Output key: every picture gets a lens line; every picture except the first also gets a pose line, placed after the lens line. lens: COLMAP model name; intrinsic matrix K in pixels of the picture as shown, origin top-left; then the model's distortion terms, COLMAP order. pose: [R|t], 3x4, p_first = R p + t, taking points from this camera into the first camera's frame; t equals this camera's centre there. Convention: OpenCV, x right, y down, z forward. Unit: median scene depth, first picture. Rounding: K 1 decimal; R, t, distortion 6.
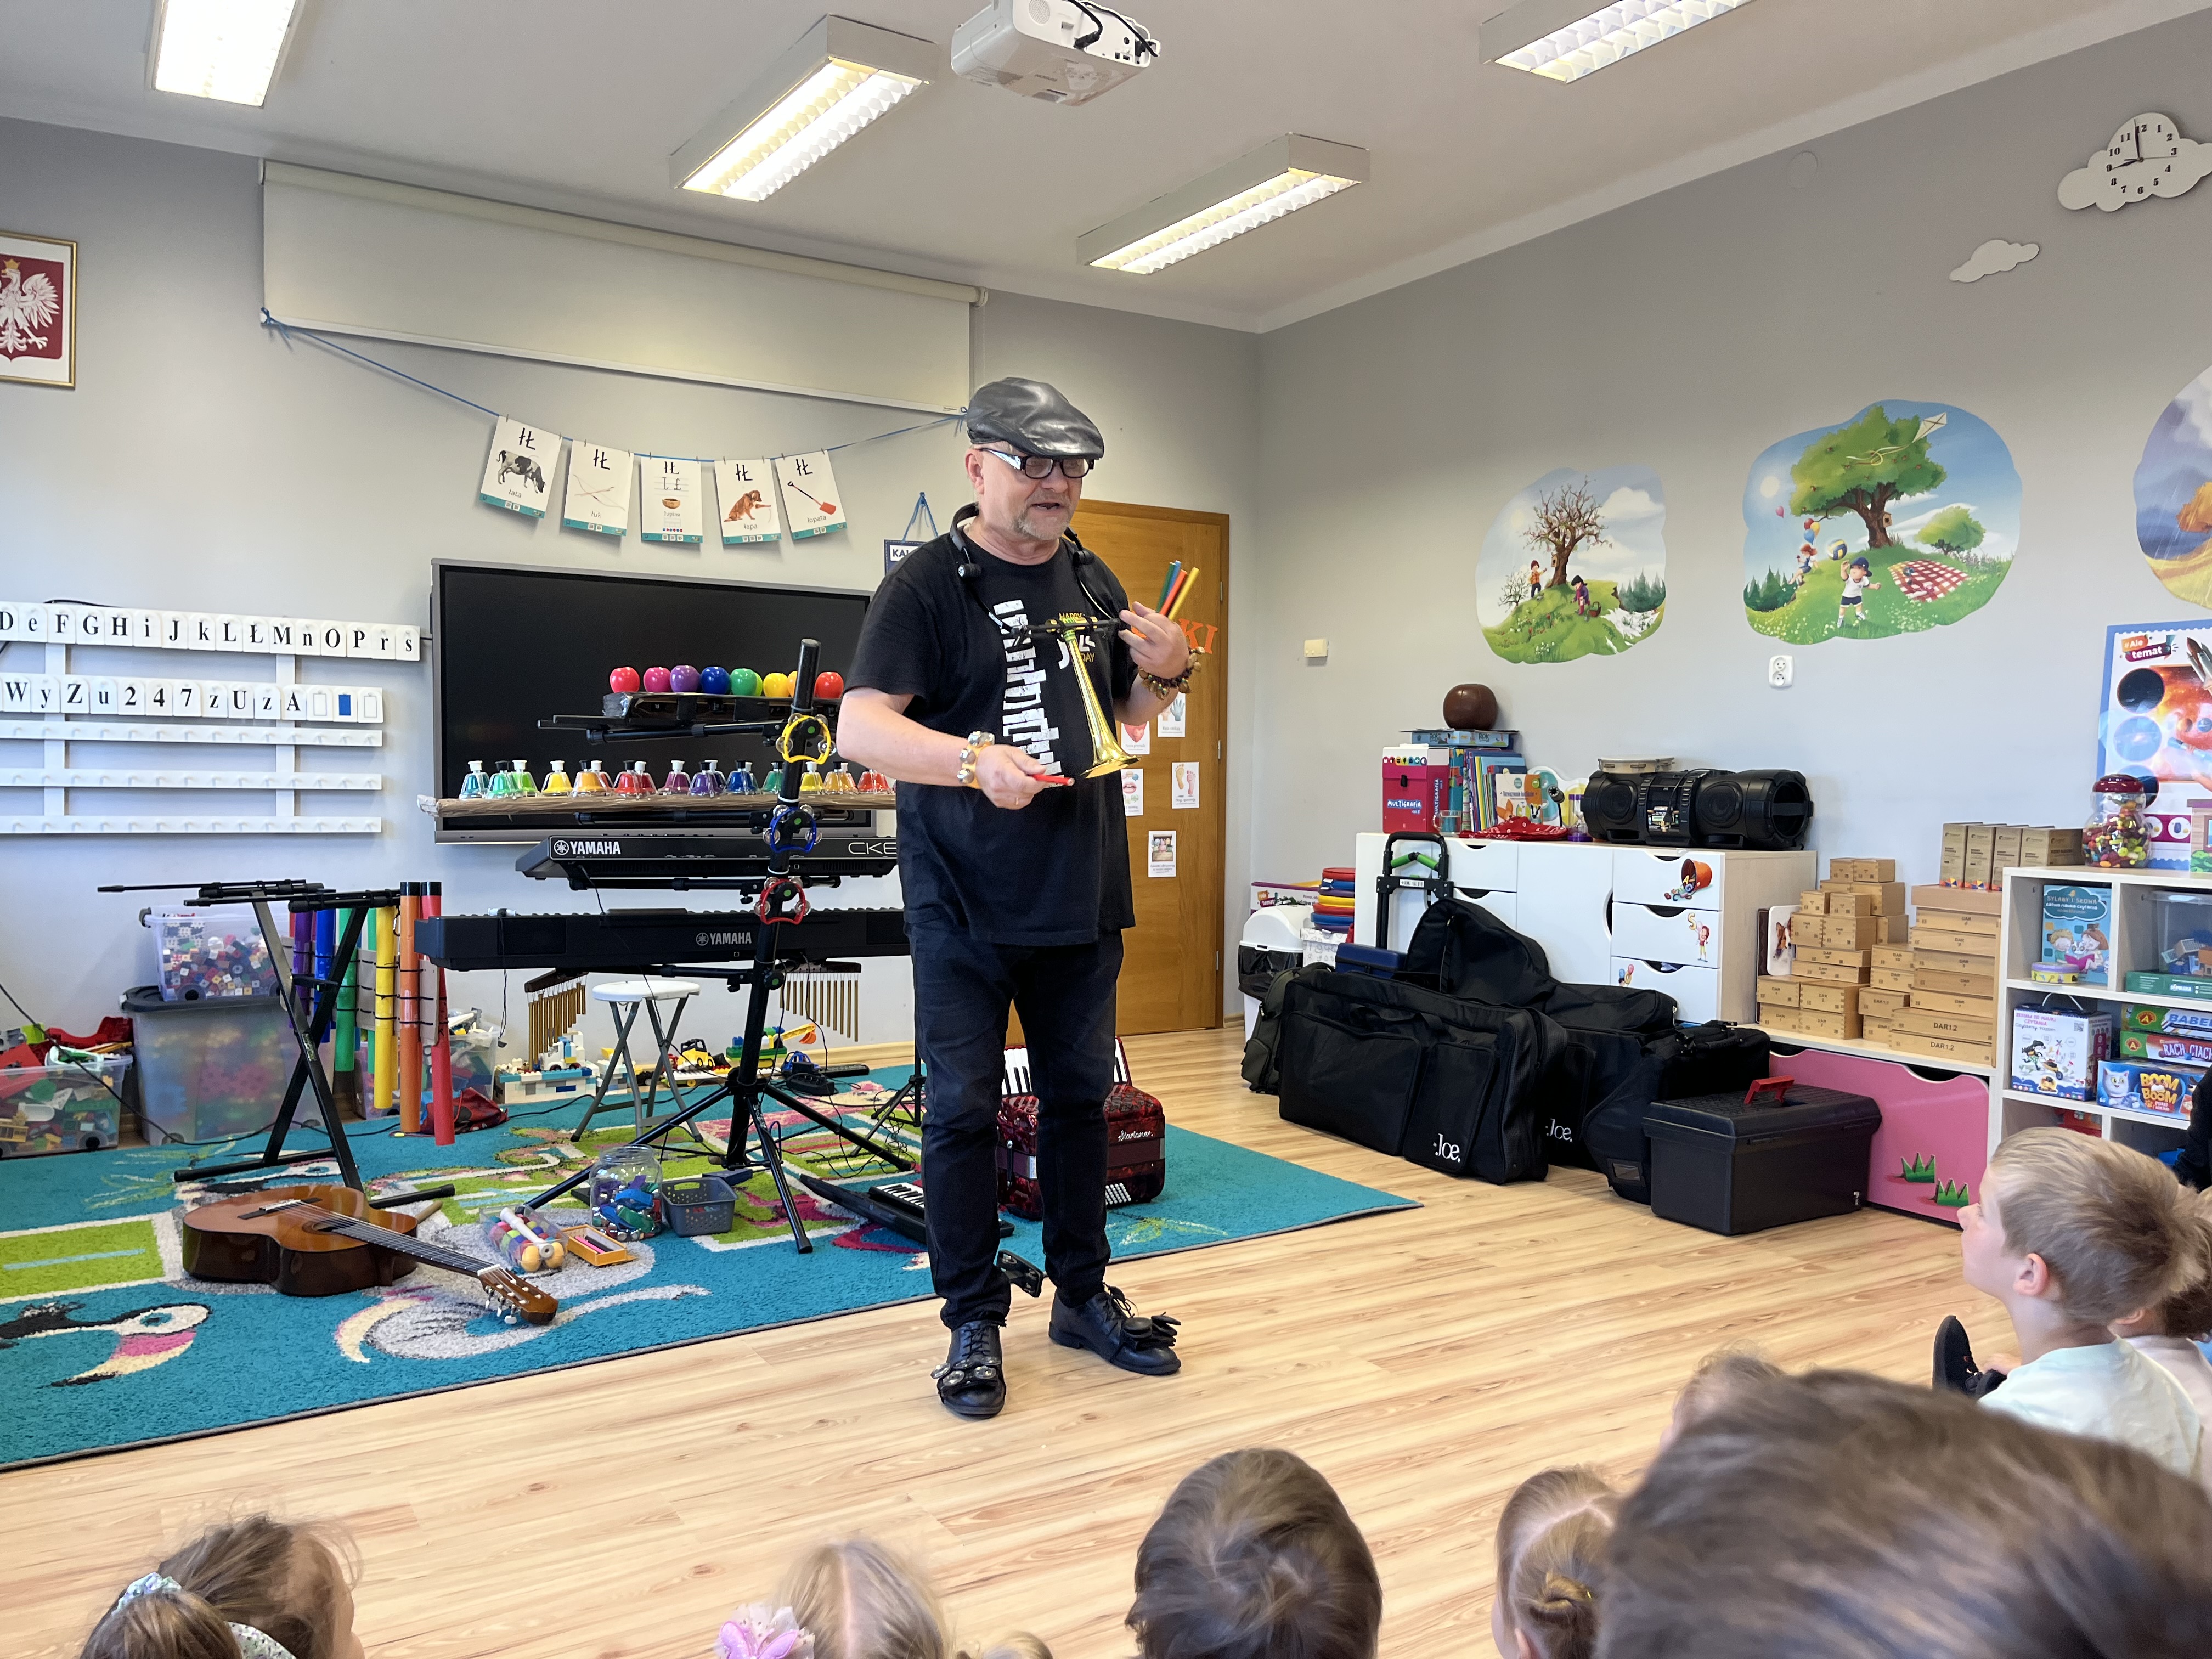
lens RADIAL K [[1700.0, 0, 1114.4], [0, 1700.0, 838.6], [0, 0, 1]] dist [0.067994, -0.093517]
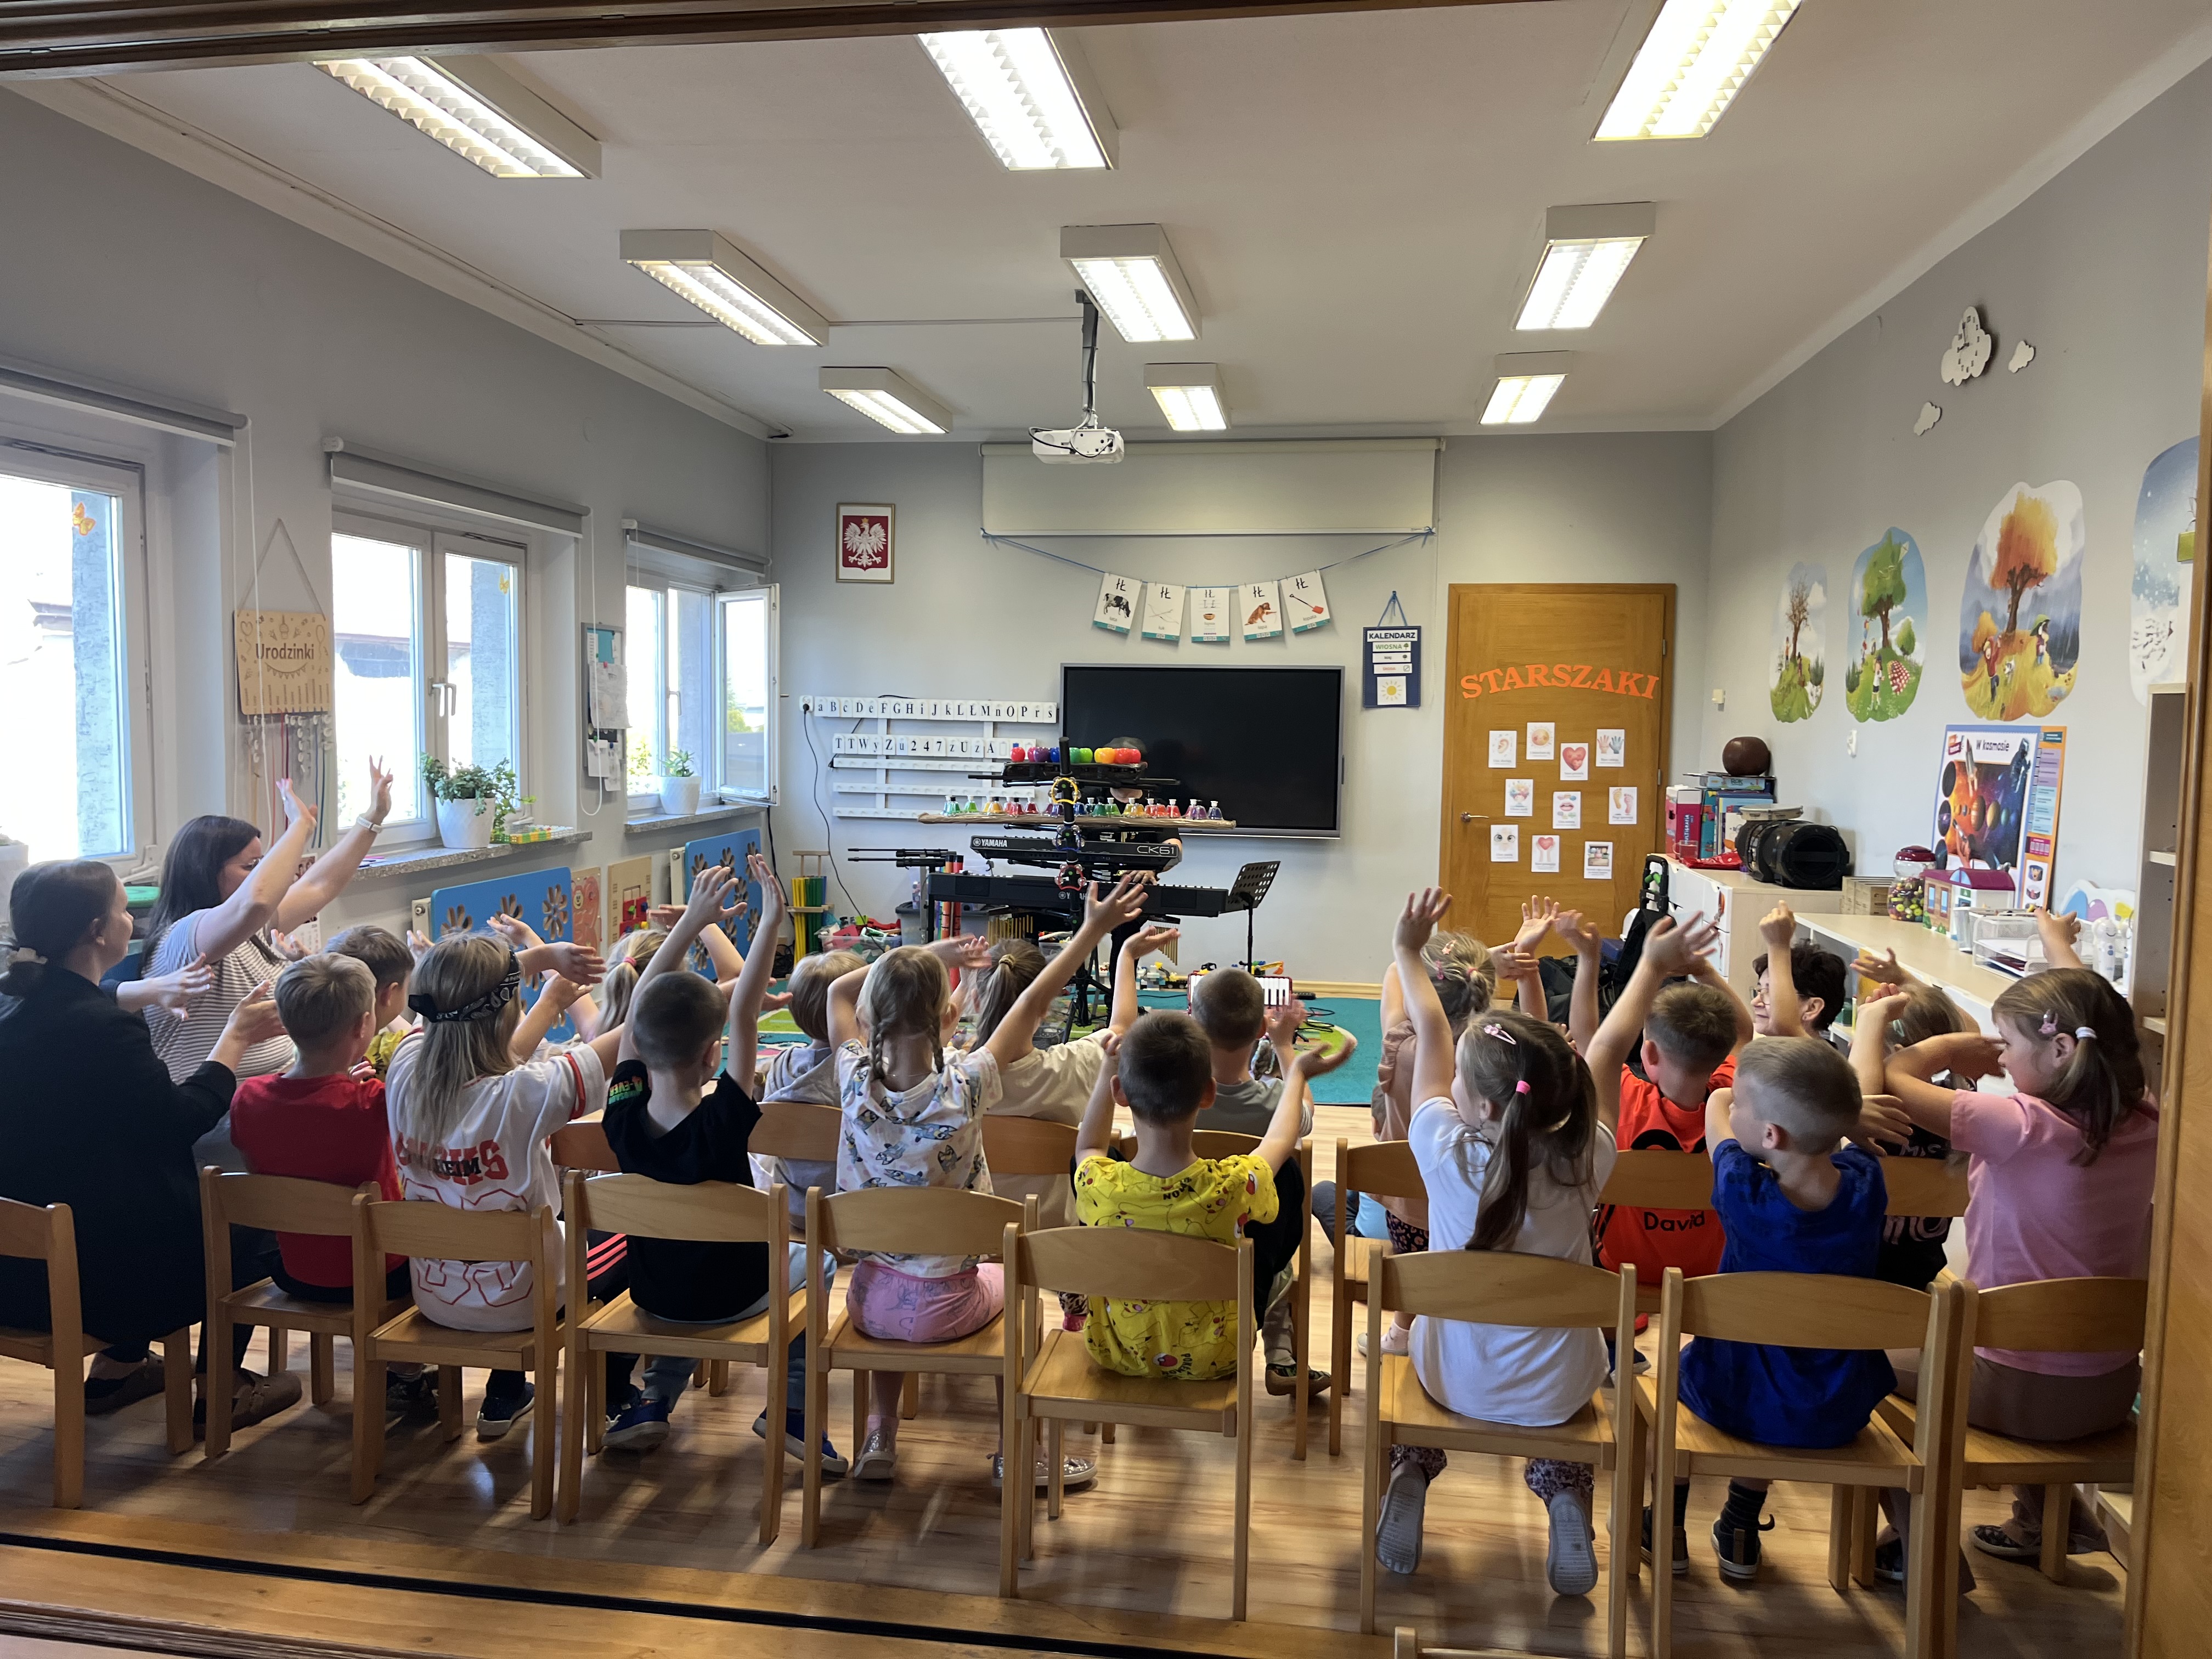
lens RADIAL K [[1733.3, 0, 1087.9], [0, 1733.3, 838.5], [0, 0, 1]] dist [0.132365, -0.386569]
pose [[0.754126, 0.050231, -0.654806, 0.778362], [-0.033444, 0.998714, 0.038096, -0.057467], [0.655878, -0.006830, 0.754836, -0.290468]]
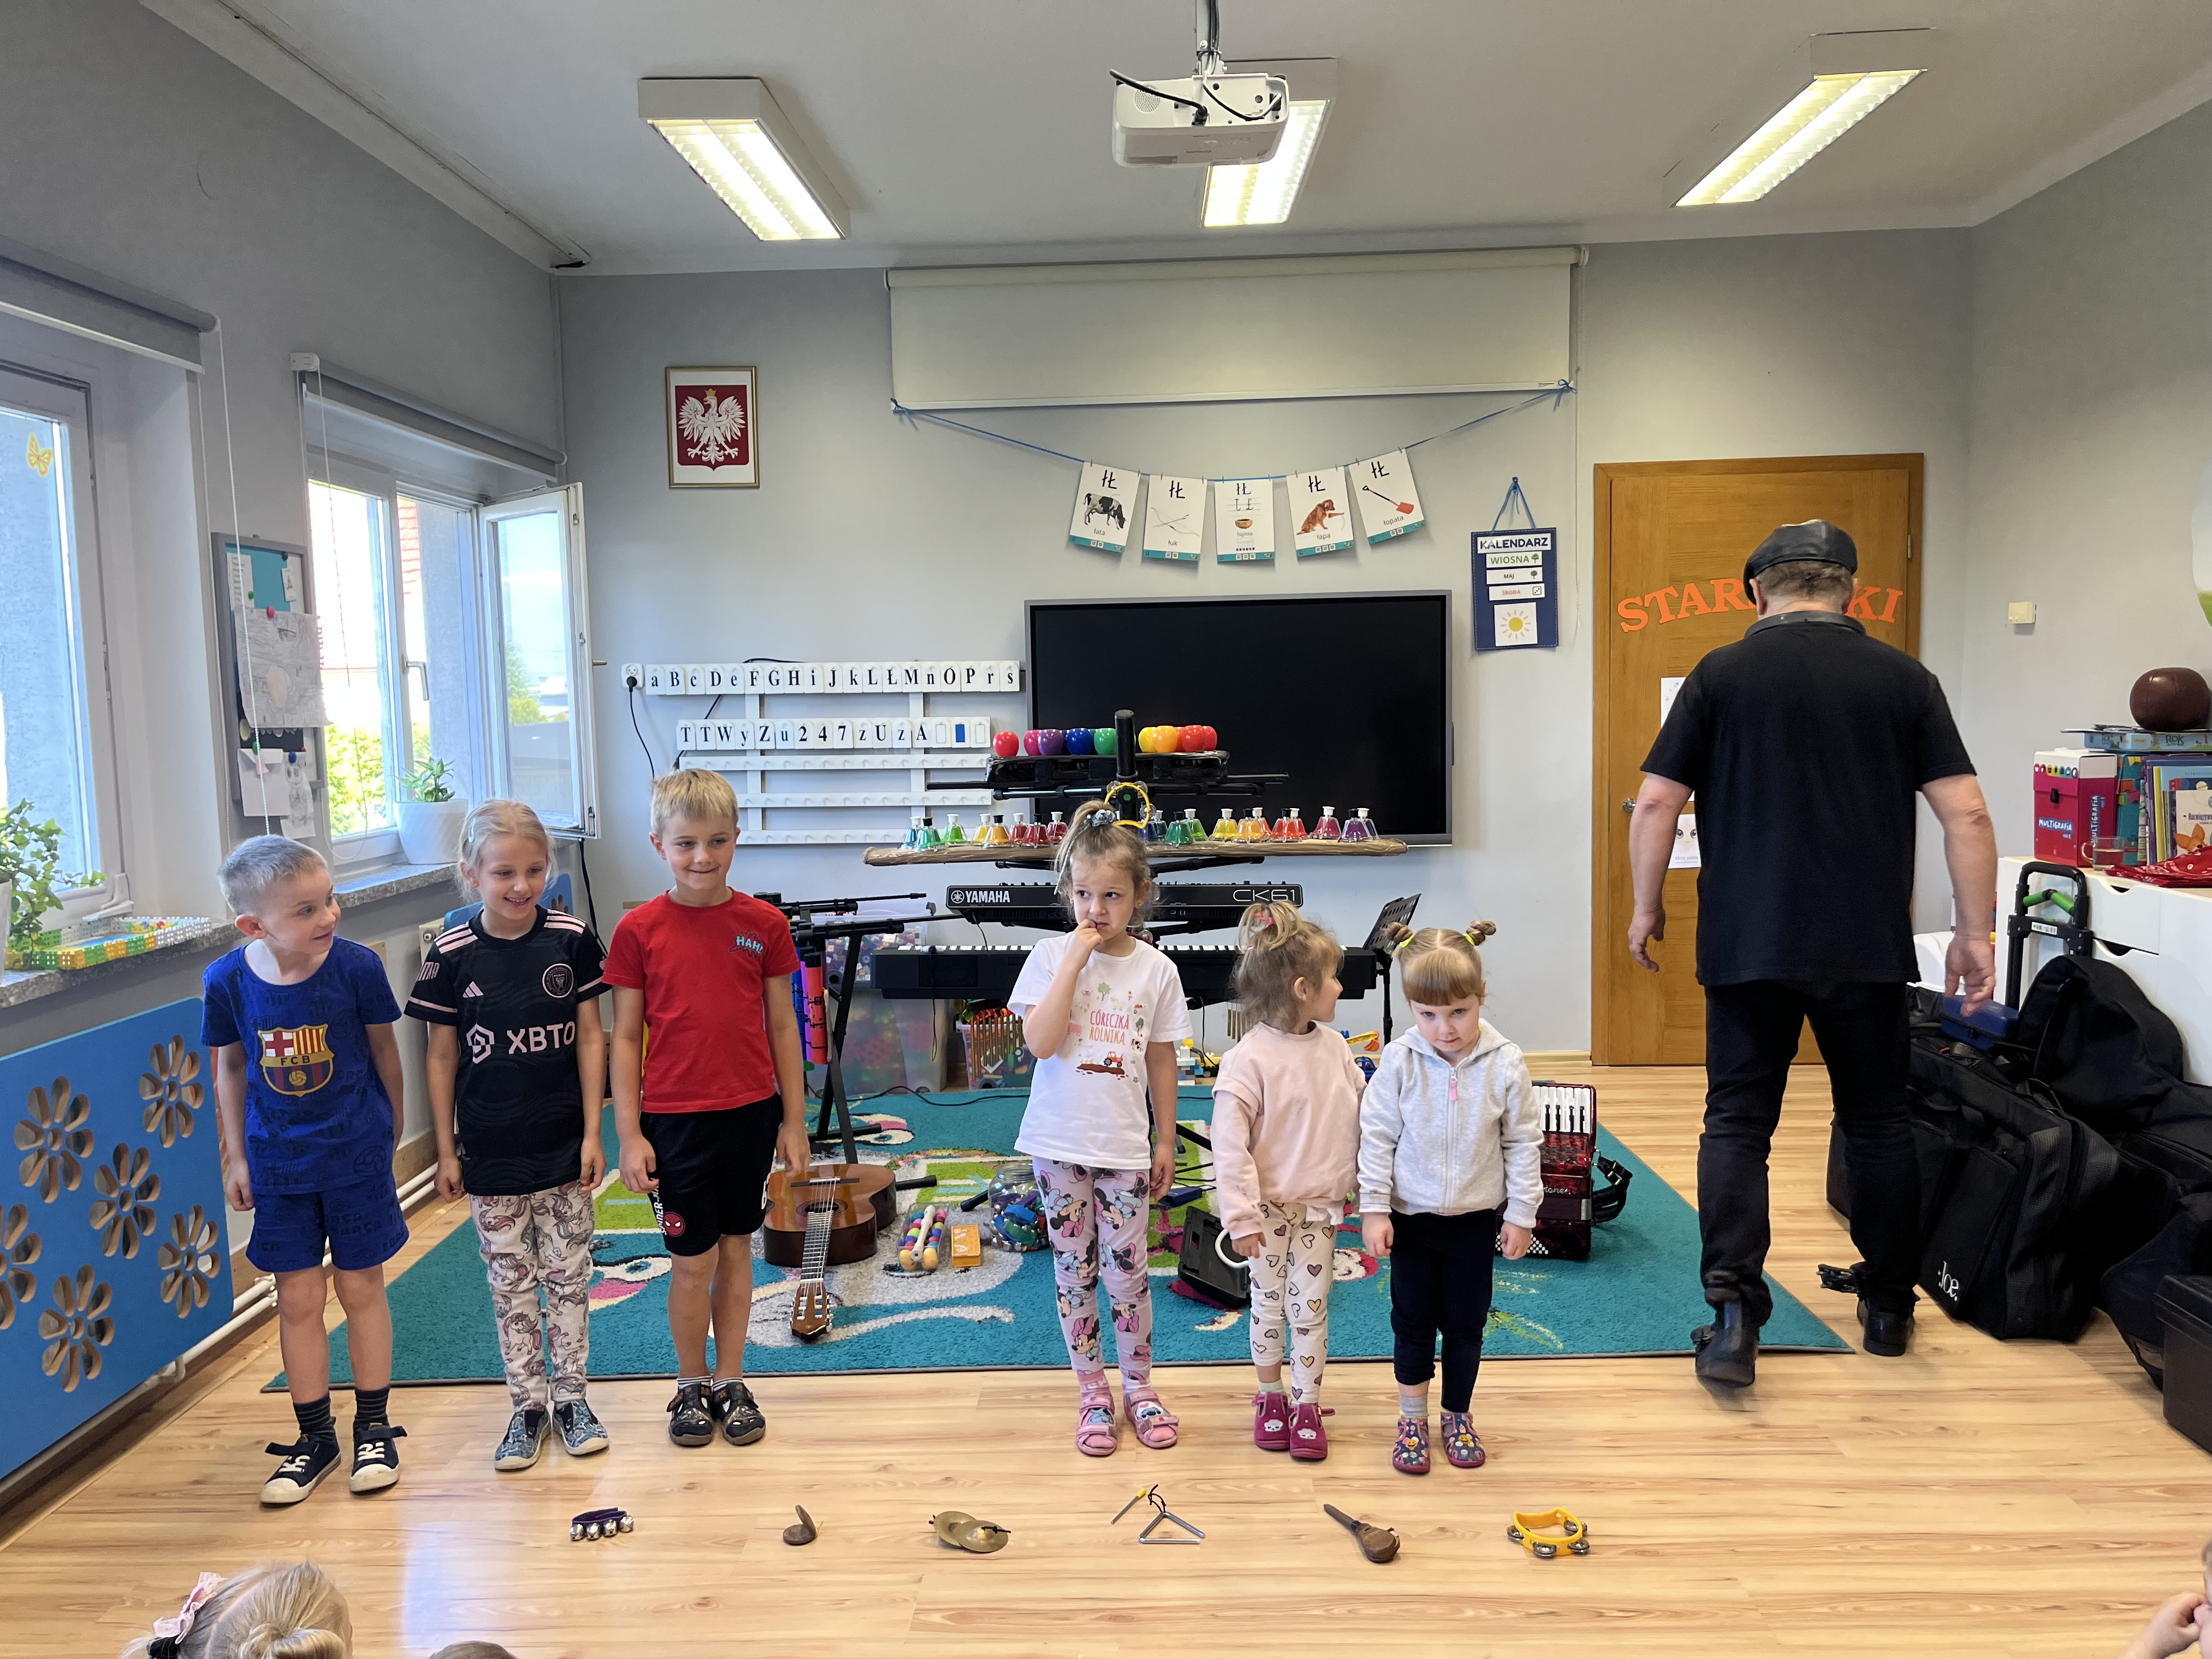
lens RADIAL K [[1700.6, 0, 1103.6], [0, 1700.6, 839.8], [0, 0, 1]] dist [0.065995, -0.095630]
pose [[0.829040, 0.023498, -0.558696, 0.281738], [0.008283, 0.998491, 0.054286, -0.068169], [0.559128, -0.049633, 0.827594, 0.097260]]
